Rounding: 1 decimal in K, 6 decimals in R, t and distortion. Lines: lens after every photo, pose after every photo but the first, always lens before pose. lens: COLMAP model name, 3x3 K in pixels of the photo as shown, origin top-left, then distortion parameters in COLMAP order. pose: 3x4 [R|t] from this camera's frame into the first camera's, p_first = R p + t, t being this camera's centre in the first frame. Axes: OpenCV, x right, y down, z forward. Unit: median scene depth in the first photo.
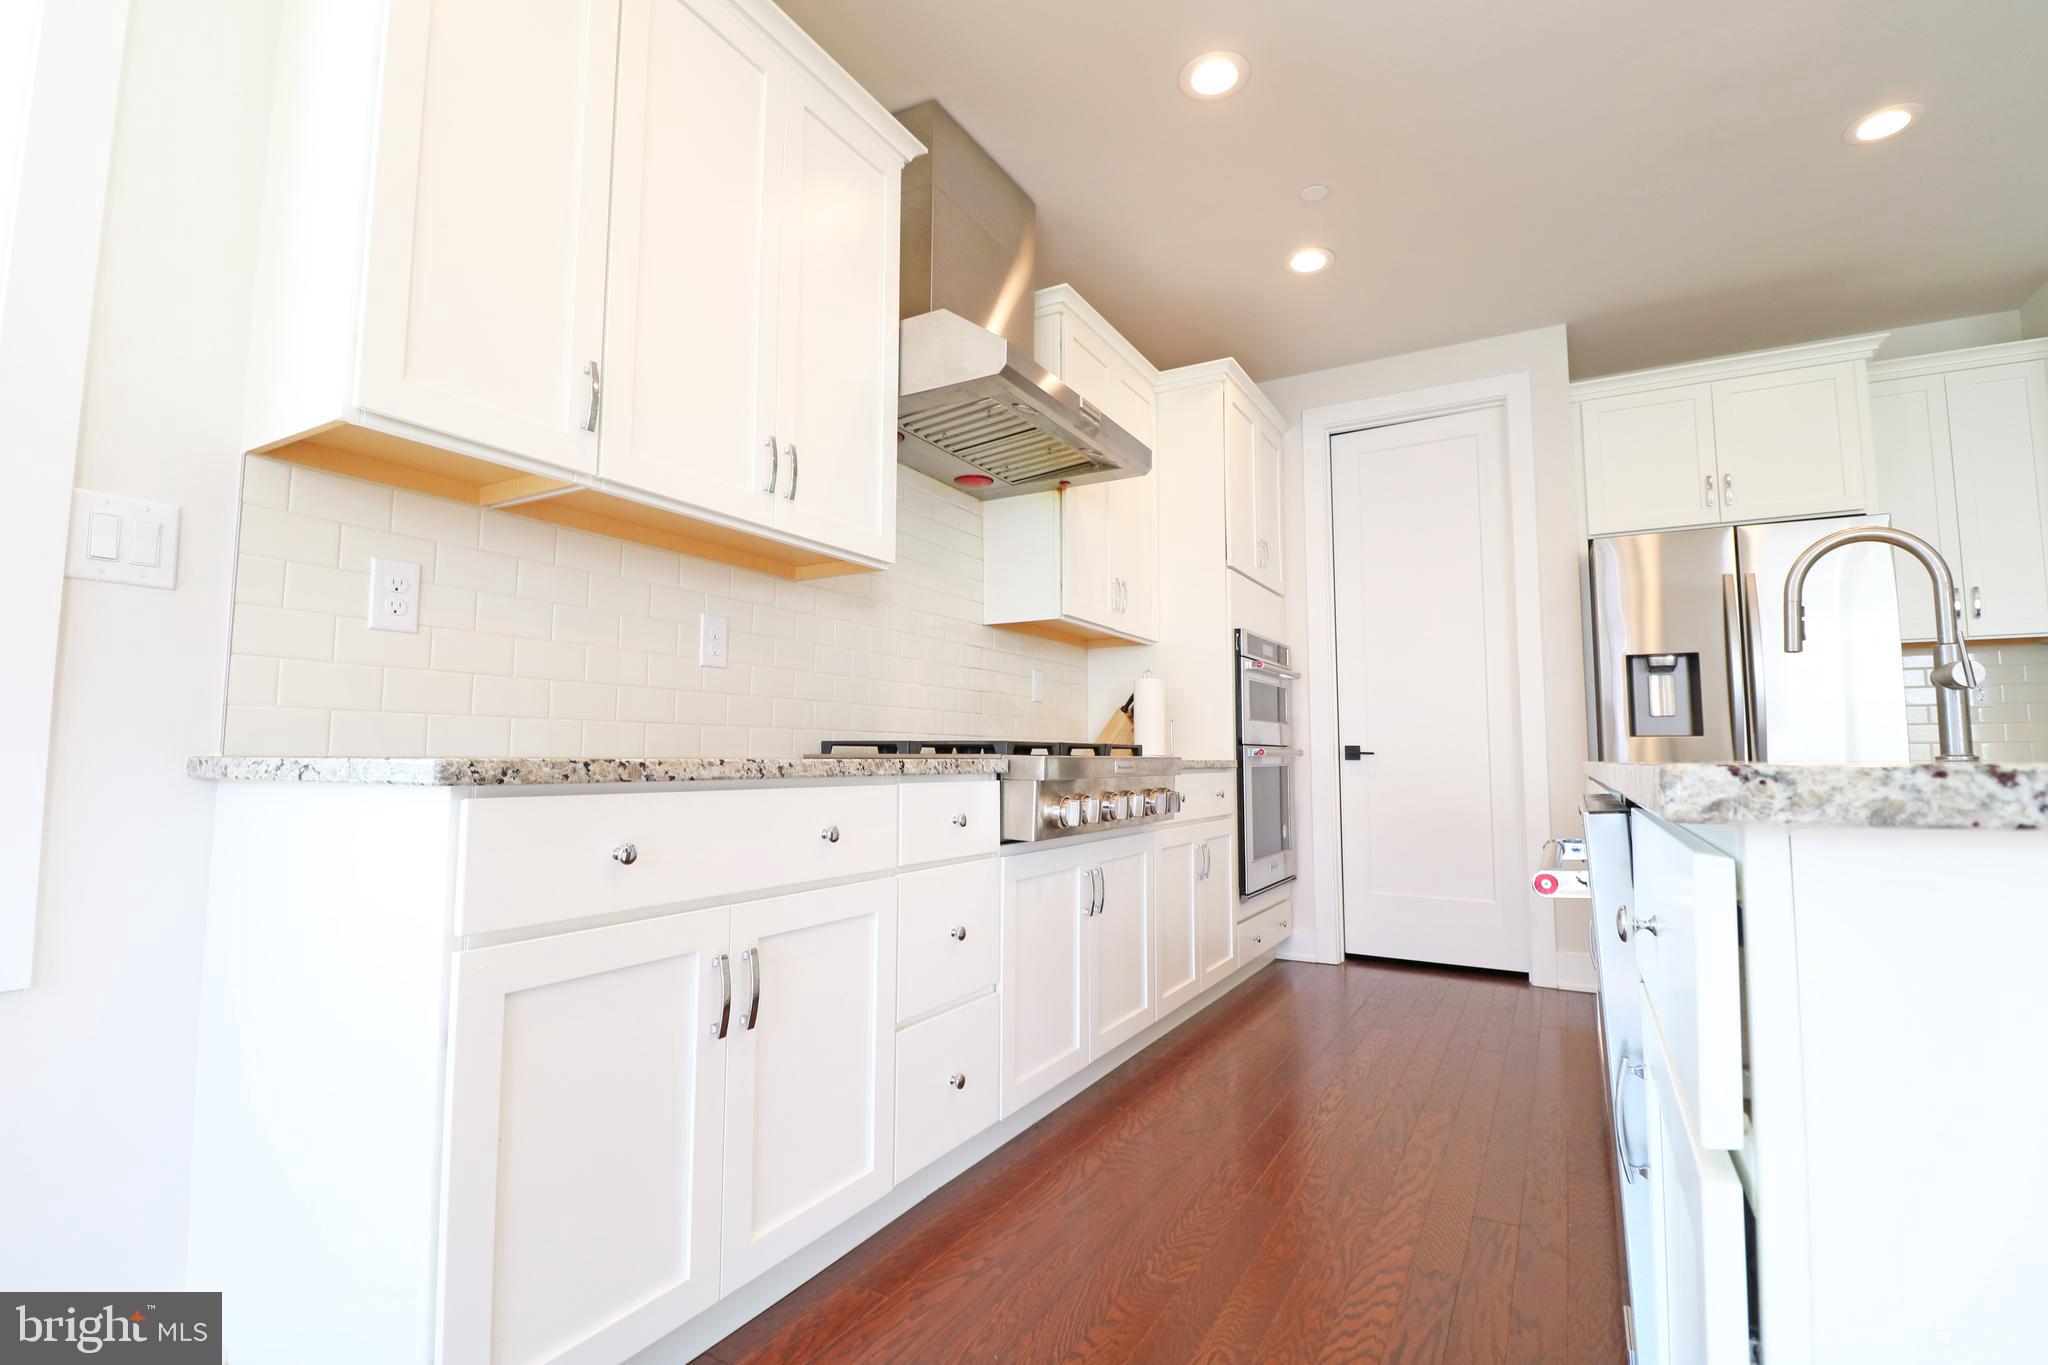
lens RADIAL K [[949.2, 0, 1026.6], [0, 949.2, 674.8], [0, 0, 1]] dist [-0.010584, -0.007464]
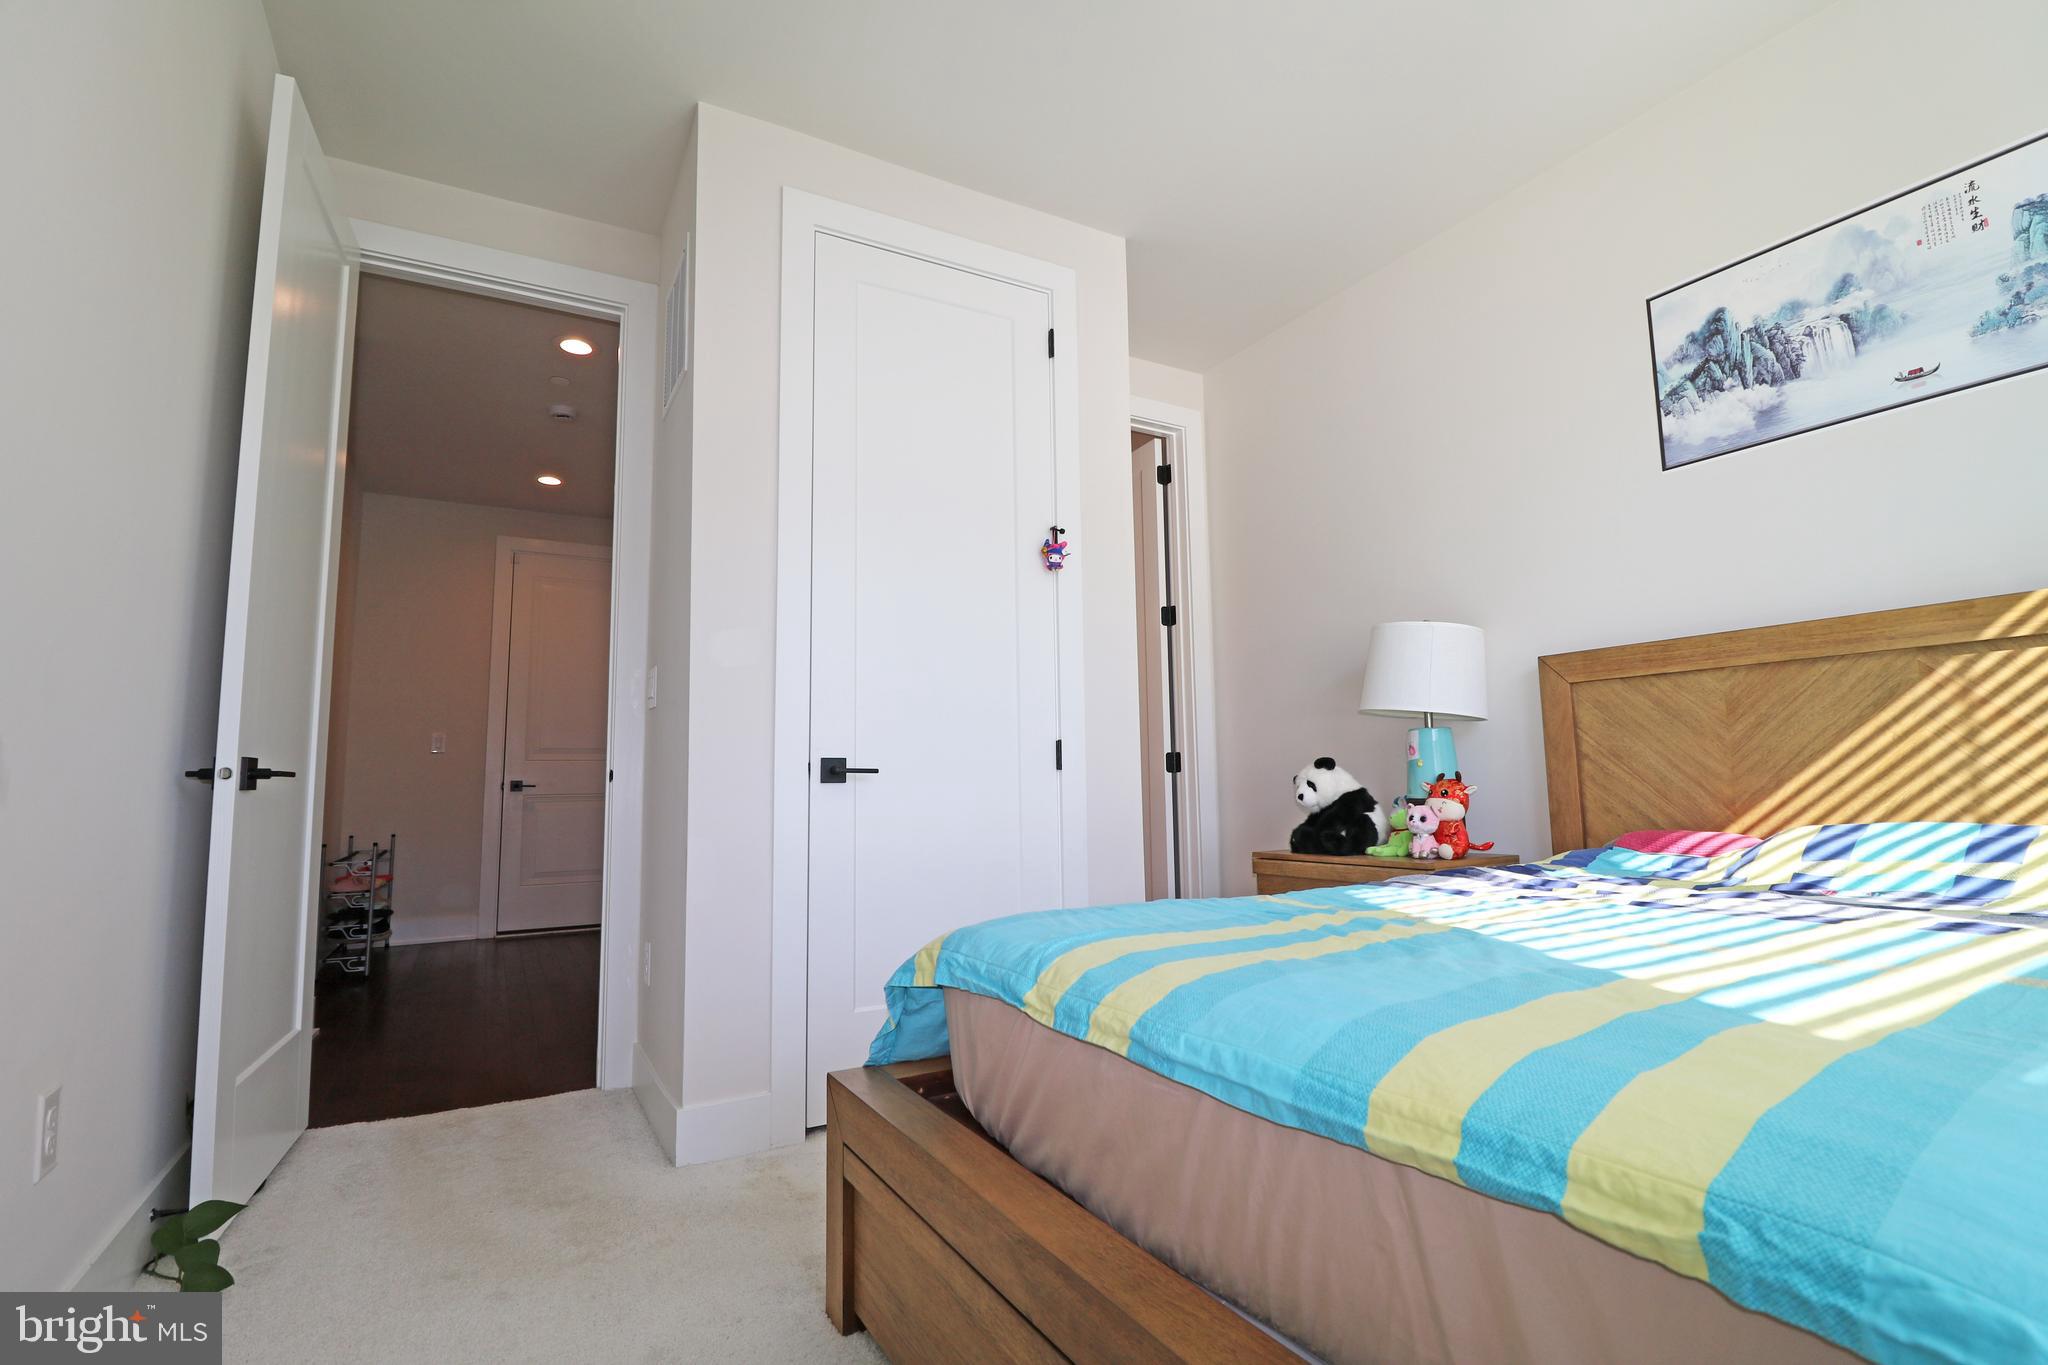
lens RADIAL K [[949.2, 0, 1027.0], [0, 949.2, 681.0], [0, 0, 1]] dist [-0.010584, -0.007464]
pose [[0.508697, 0.088400, 0.856395, -0.139359], [-0.063524, 0.995857, -0.065063, 0.070597], [-0.858599, -0.021304, 0.512205, 0.723546]]
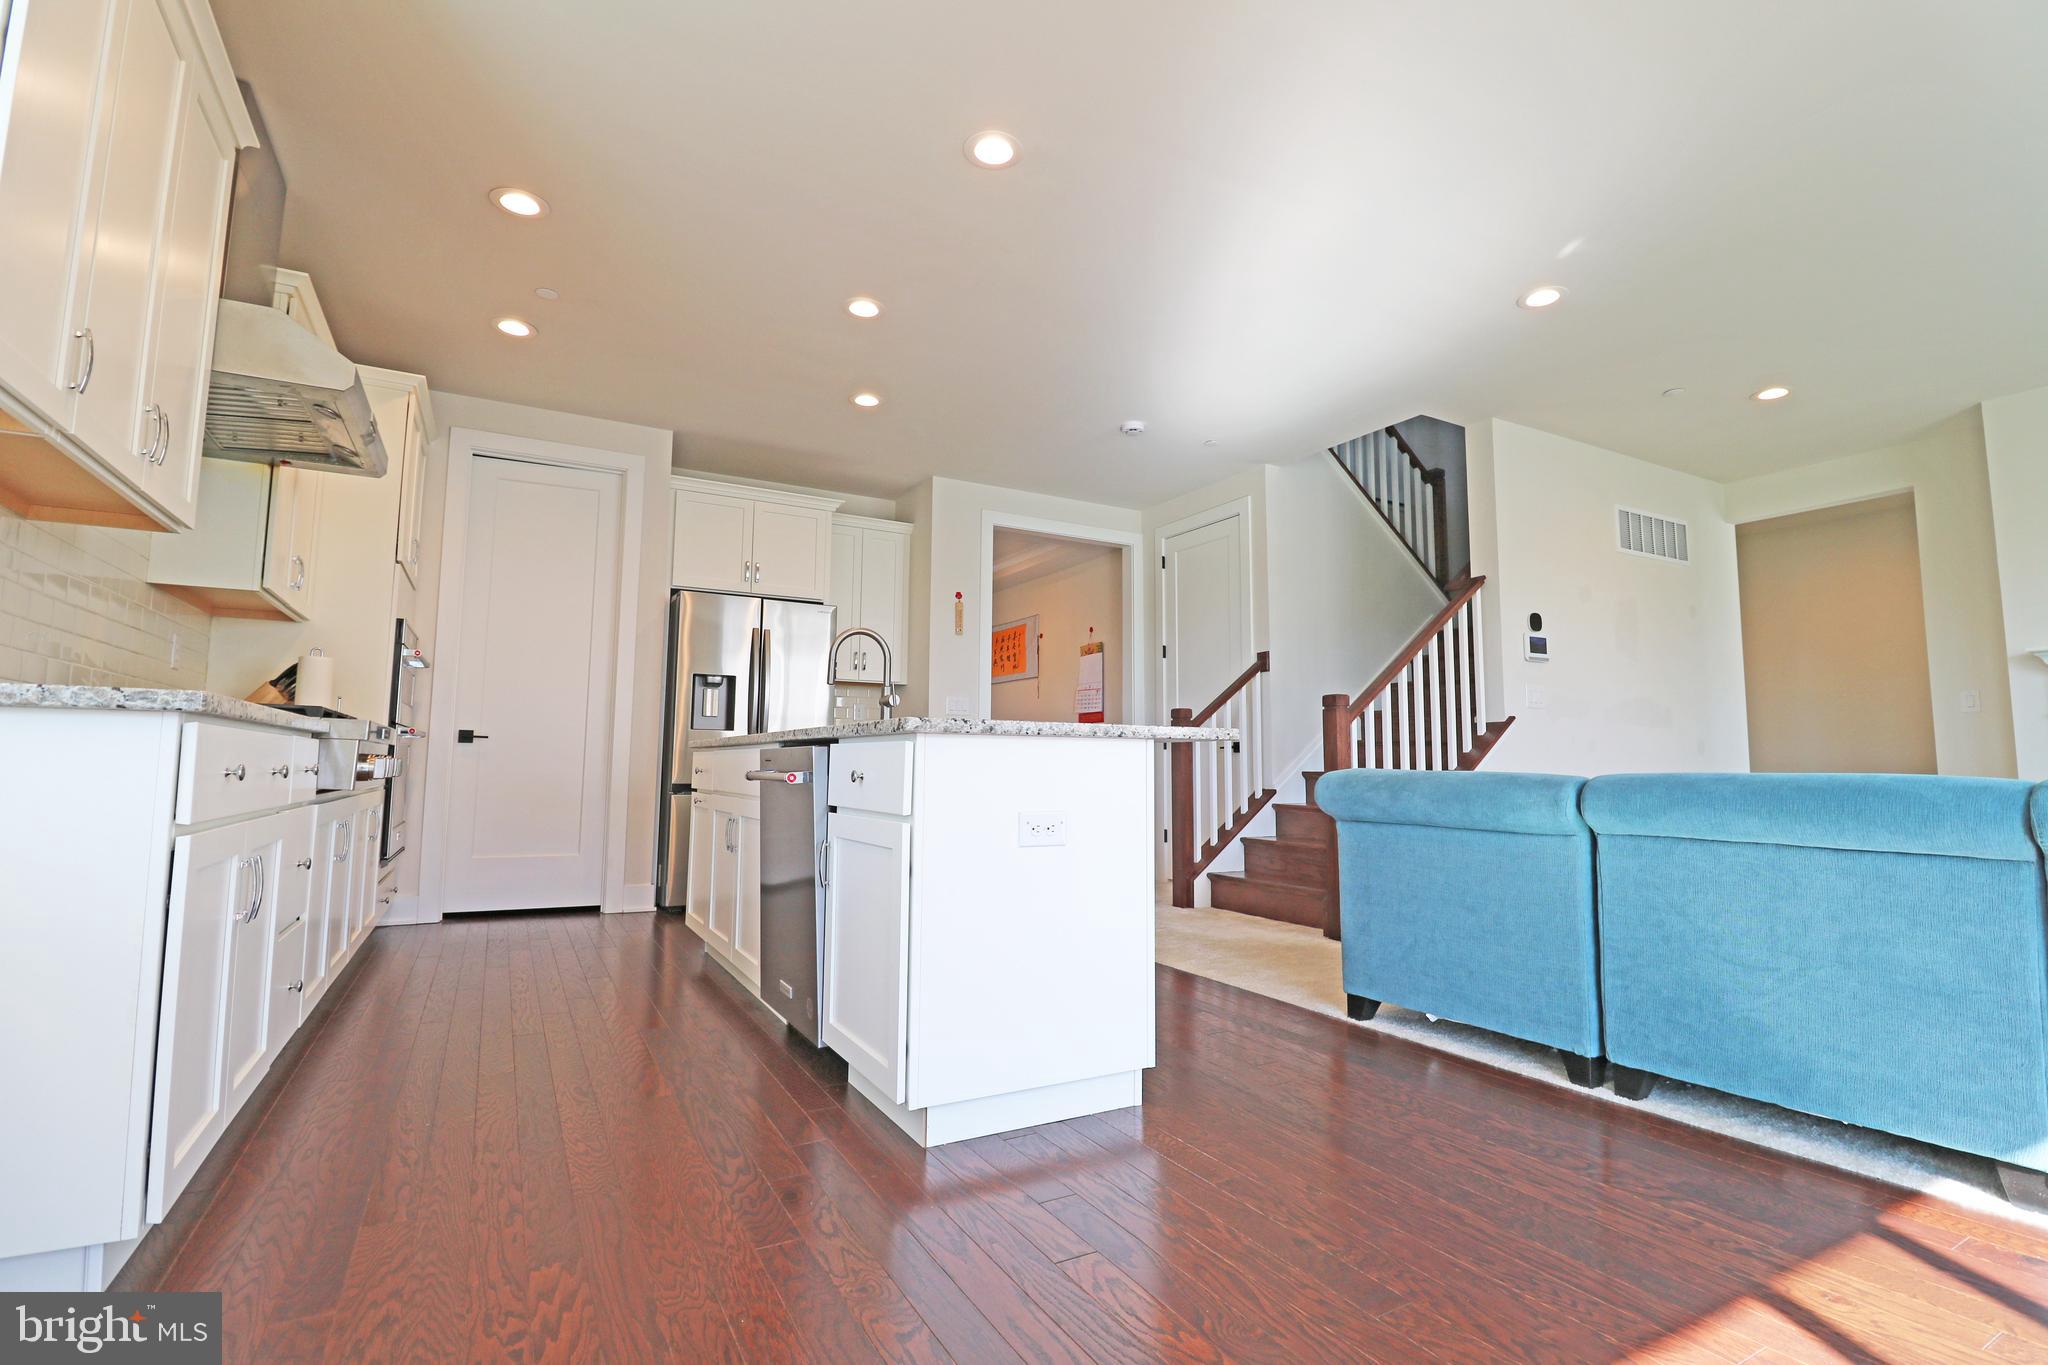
lens RADIAL K [[949.2, 0, 1026.7], [0, 949.2, 673.5], [0, 0, 1]] dist [-0.010584, -0.007464]
pose [[0.522032, 0.086263, 0.848553, -0.339765], [-0.083142, 0.995281, -0.050030, 0.009487], [-0.848864, -0.044433, 0.526740, -0.209801]]
